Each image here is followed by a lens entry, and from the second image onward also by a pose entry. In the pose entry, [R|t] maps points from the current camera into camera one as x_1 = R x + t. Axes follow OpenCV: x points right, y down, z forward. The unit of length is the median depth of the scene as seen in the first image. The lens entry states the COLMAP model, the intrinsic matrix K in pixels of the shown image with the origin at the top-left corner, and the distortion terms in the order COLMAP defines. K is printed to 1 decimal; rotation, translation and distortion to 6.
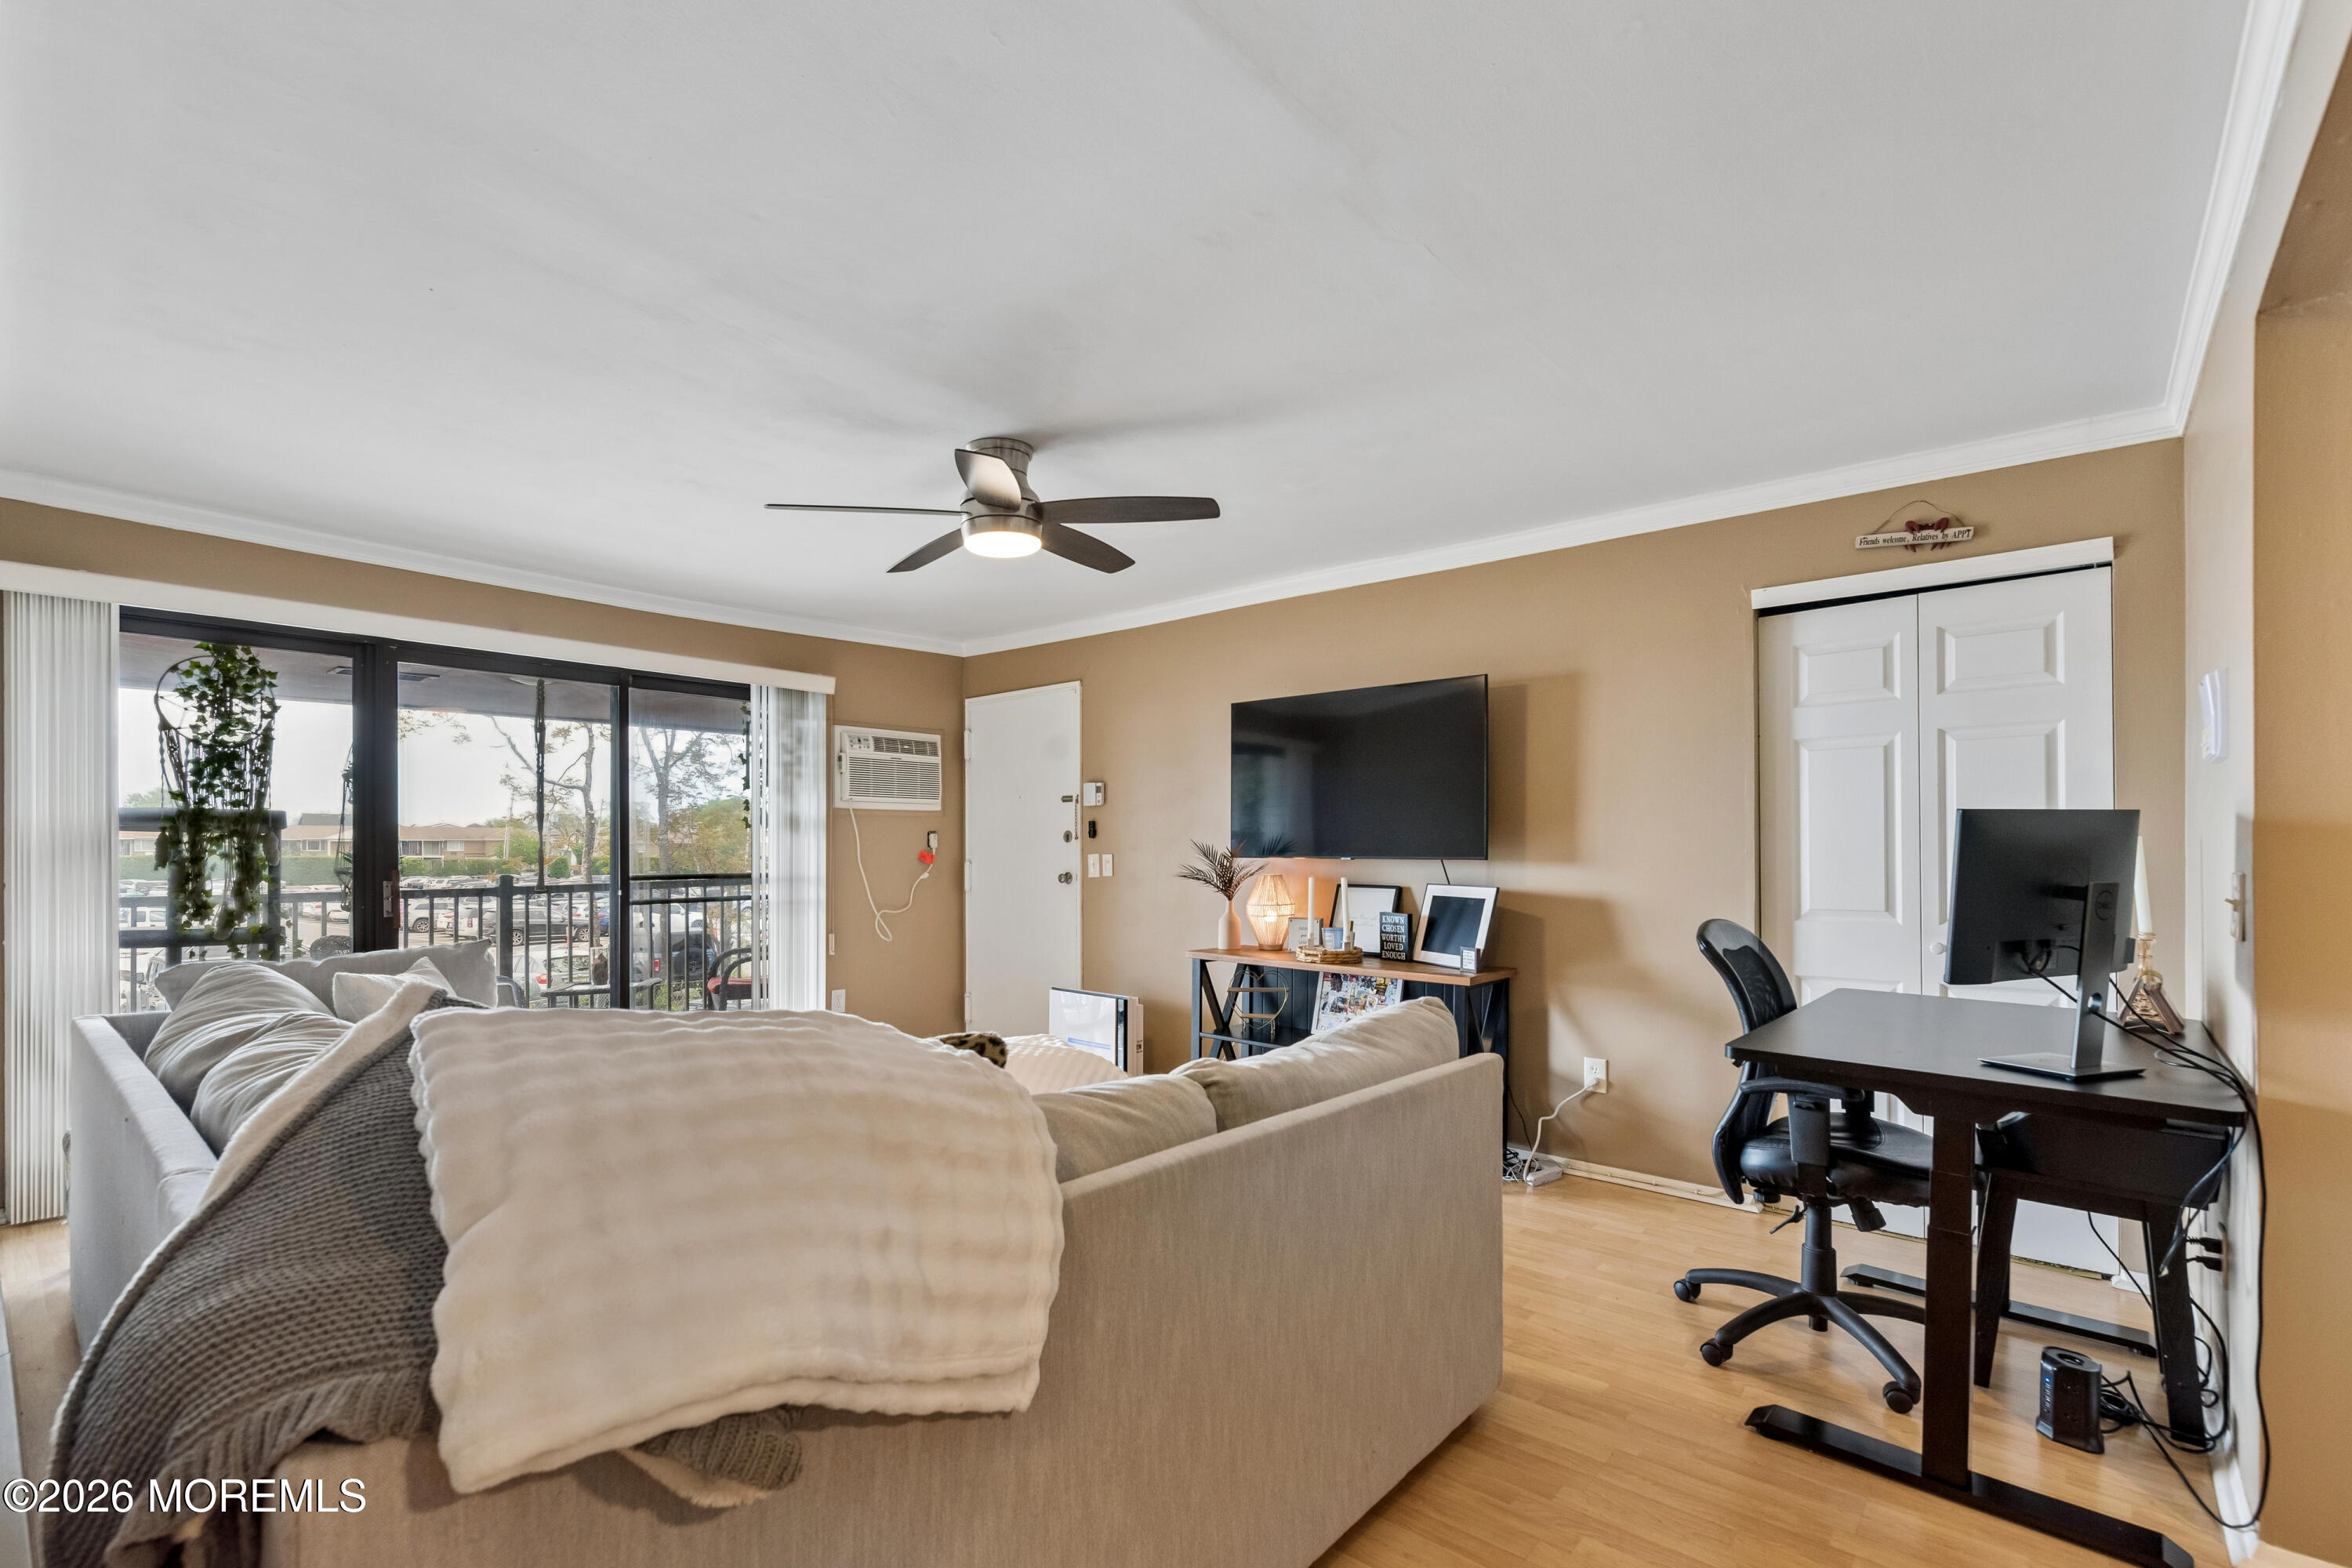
lens RADIAL K [[1042.7, 0, 1182.7], [0, 1042.7, 850.0], [0, 0, 1]] dist [0.000913, -0.000050]
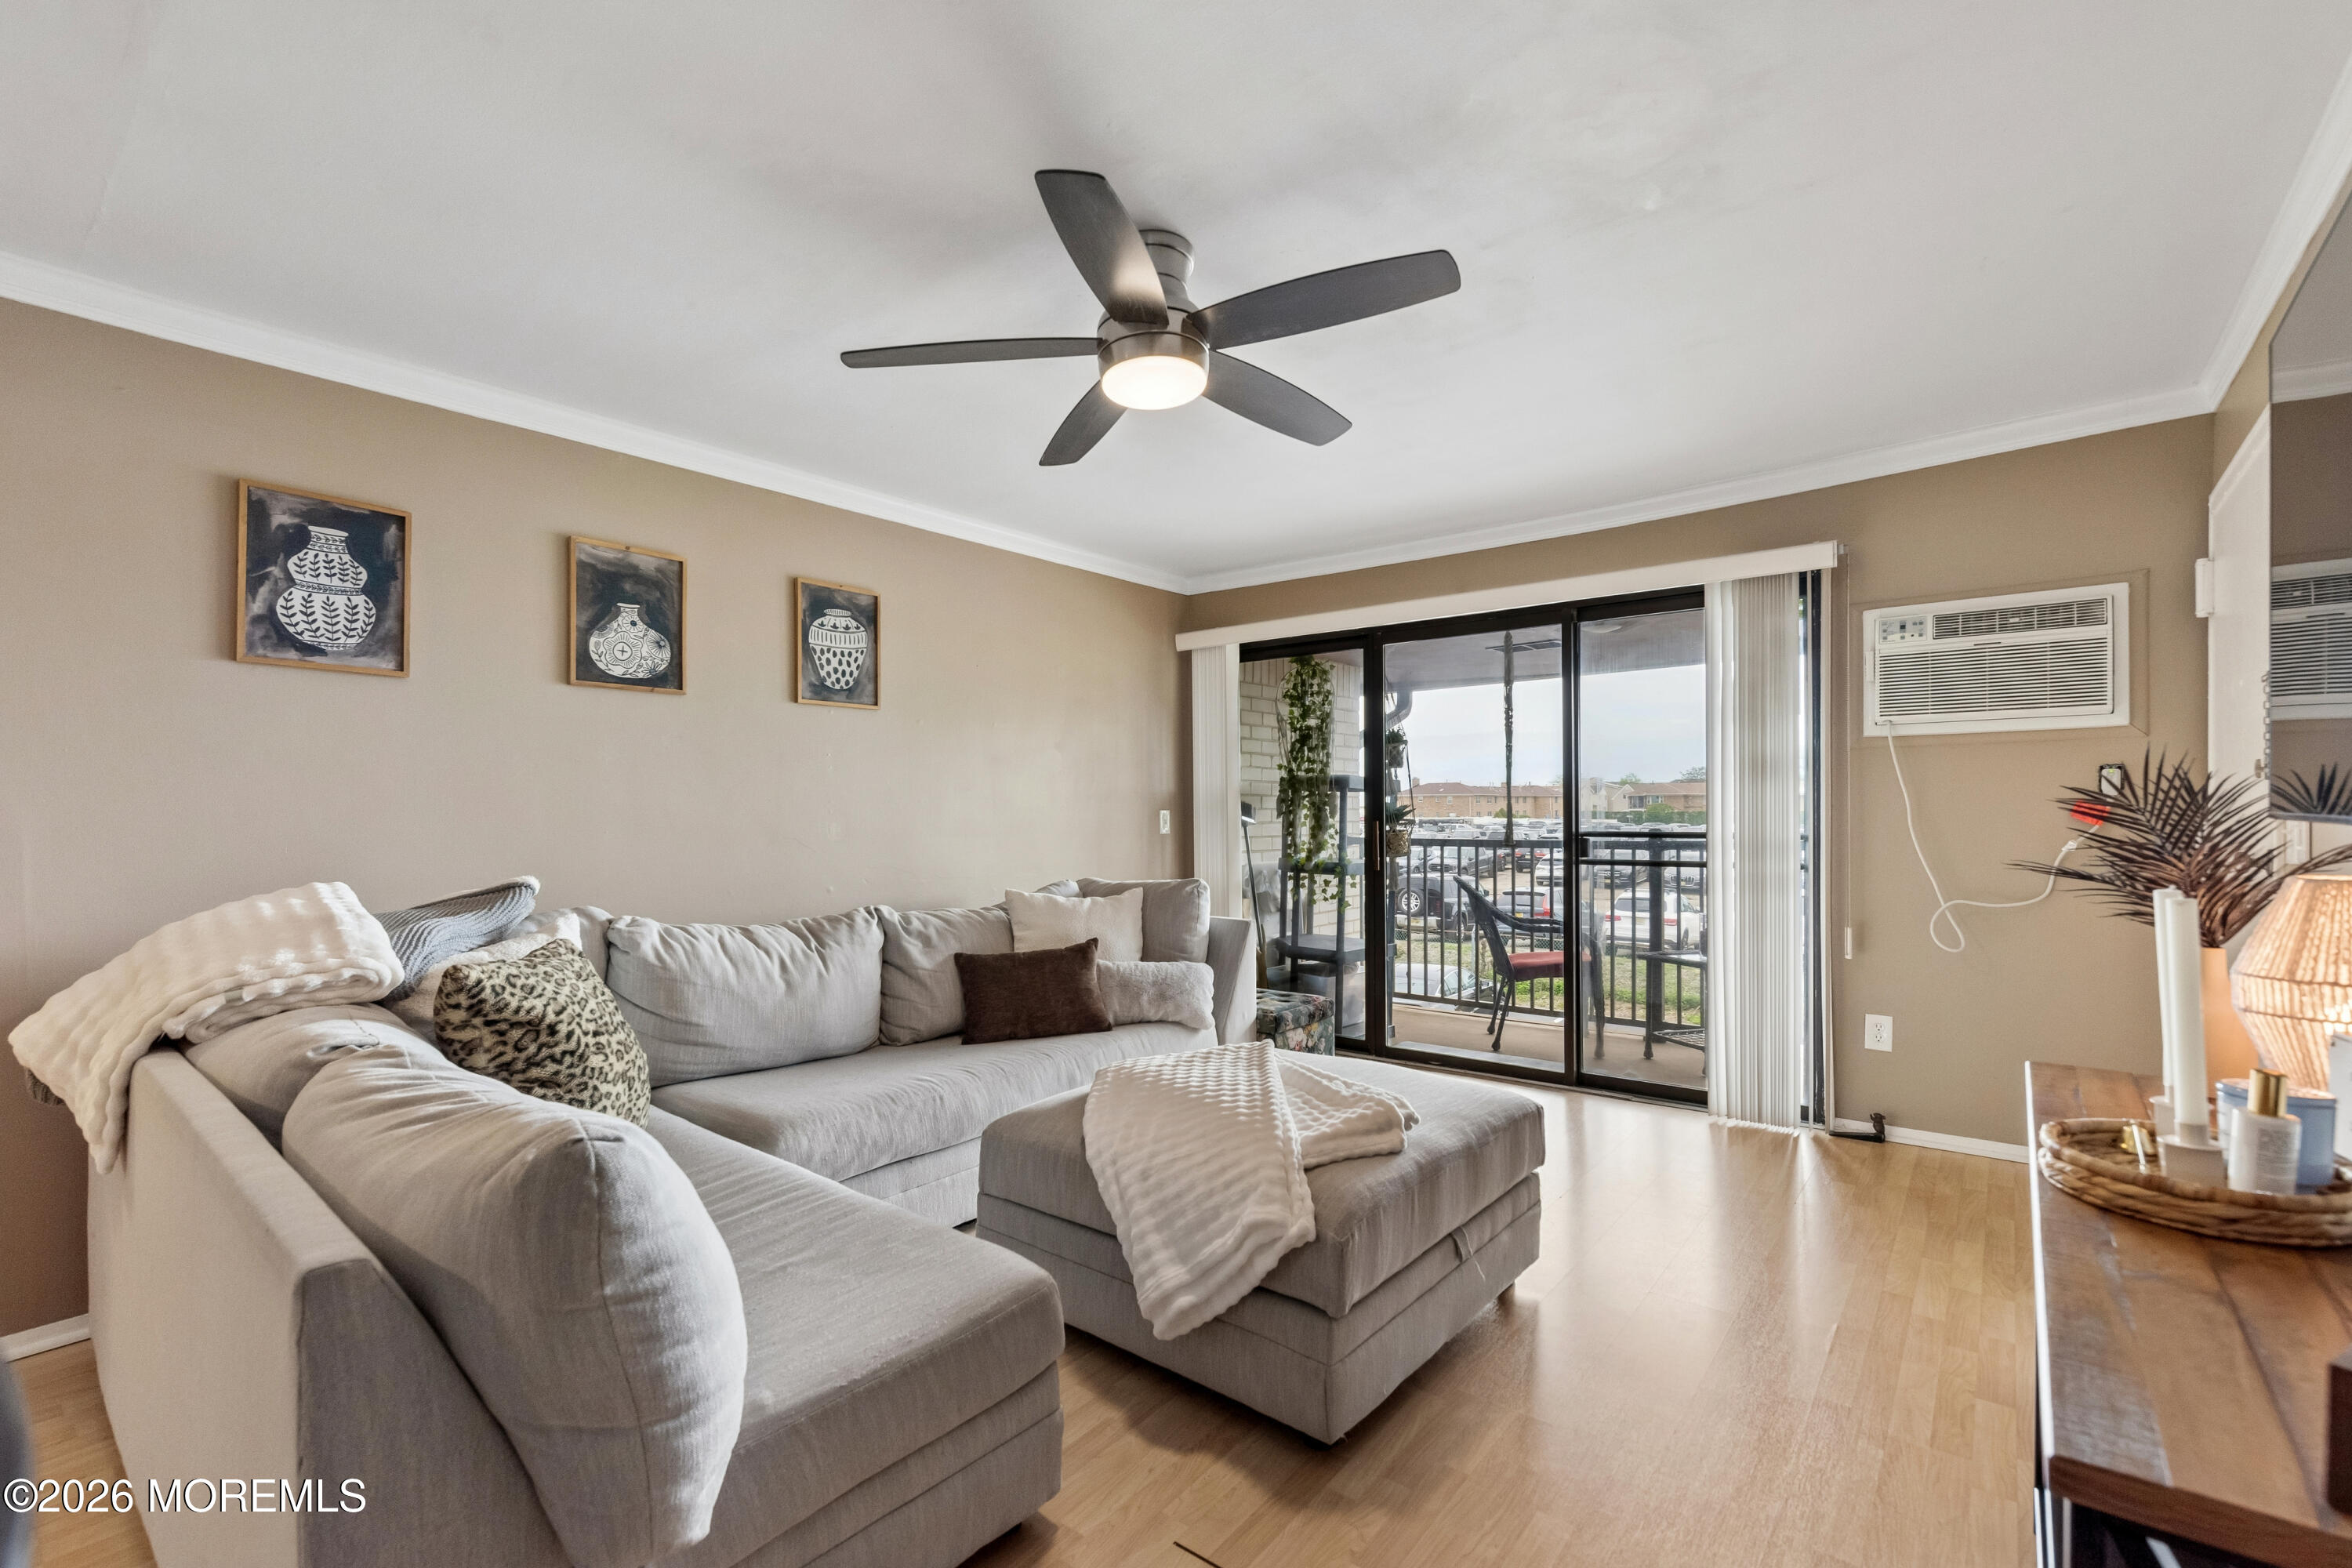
lens RADIAL K [[1036.9, 0, 1165.2], [0, 1036.9, 807.1], [0, 0, 1]] dist [0.001502, 0.000191]
pose [[0.018527, -0.000690, -0.999828, 0.403841], [0.005650, 0.999984, -0.000586, 0.002575], [0.999812, -0.005638, 0.018531, 0.700994]]
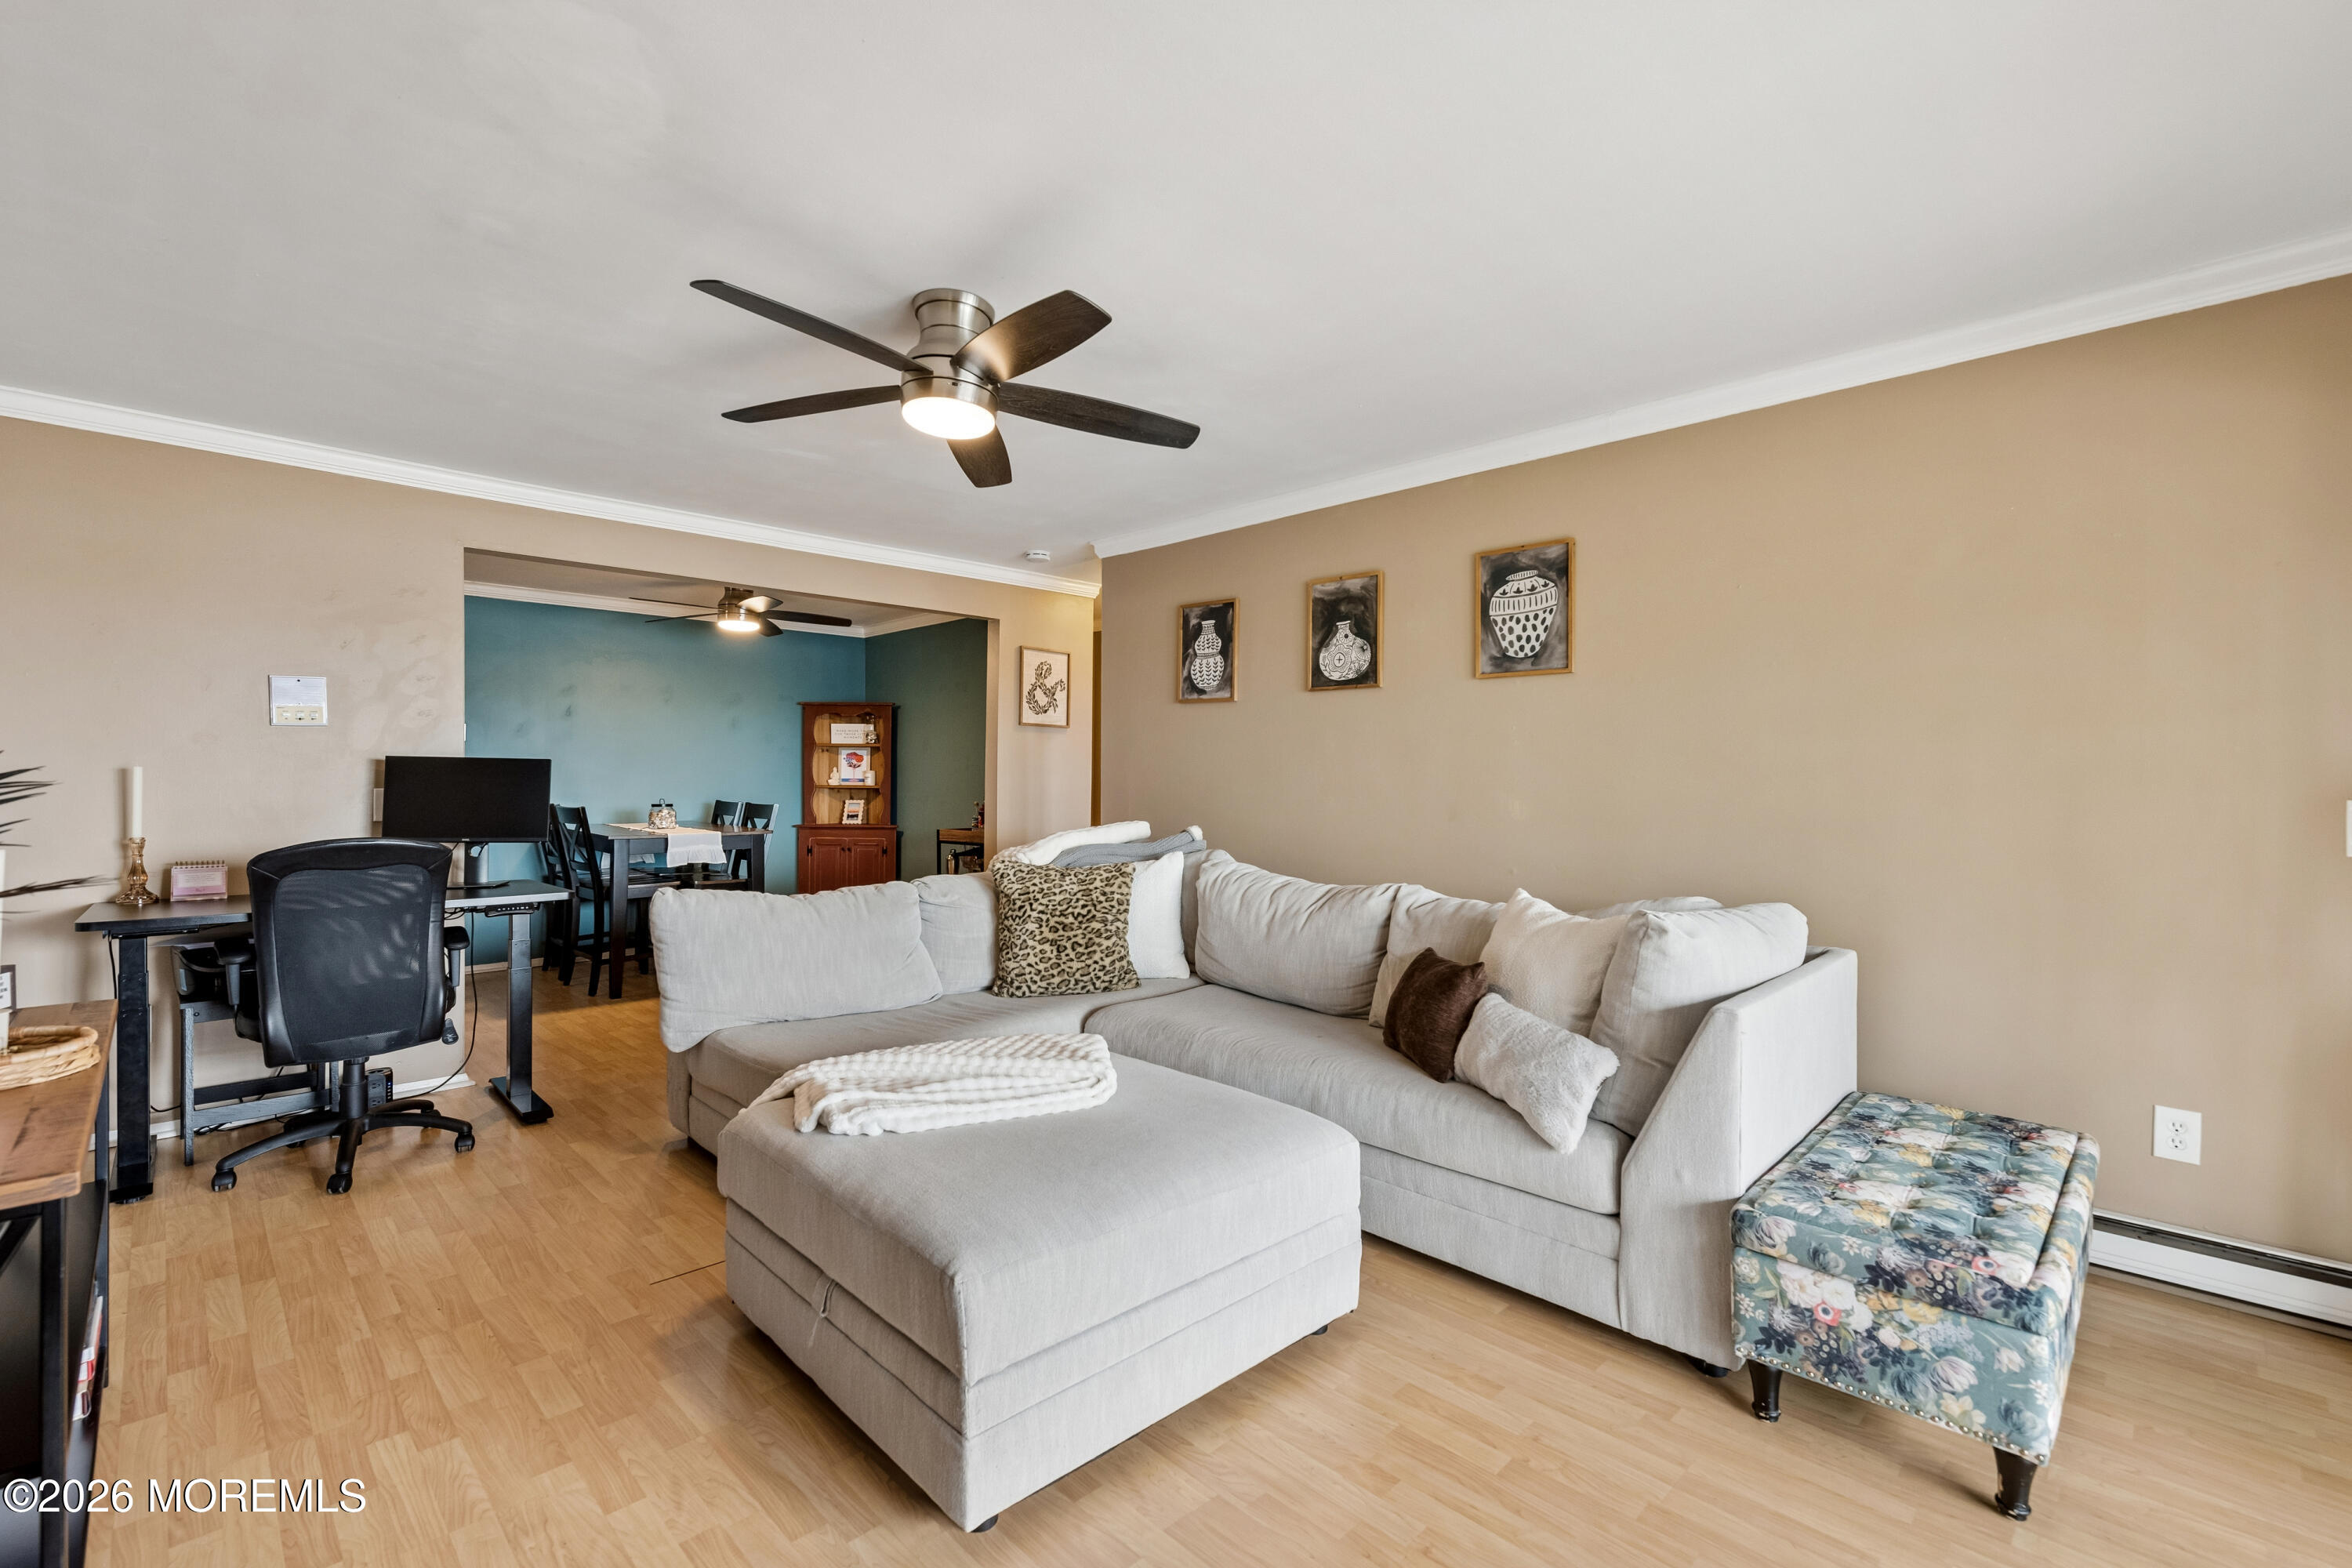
lens RADIAL K [[1034.7, 0, 1125.1], [0, 1034.7, 785.2], [0, 0, 1]] dist [0.002783, 0.000120]
pose [[-0.993427, -0.005739, 0.114326, -0.273856], [-0.005299, 0.999977, 0.004152, -0.000205], [-0.114347, 0.003518, -0.993435, 1.299982]]
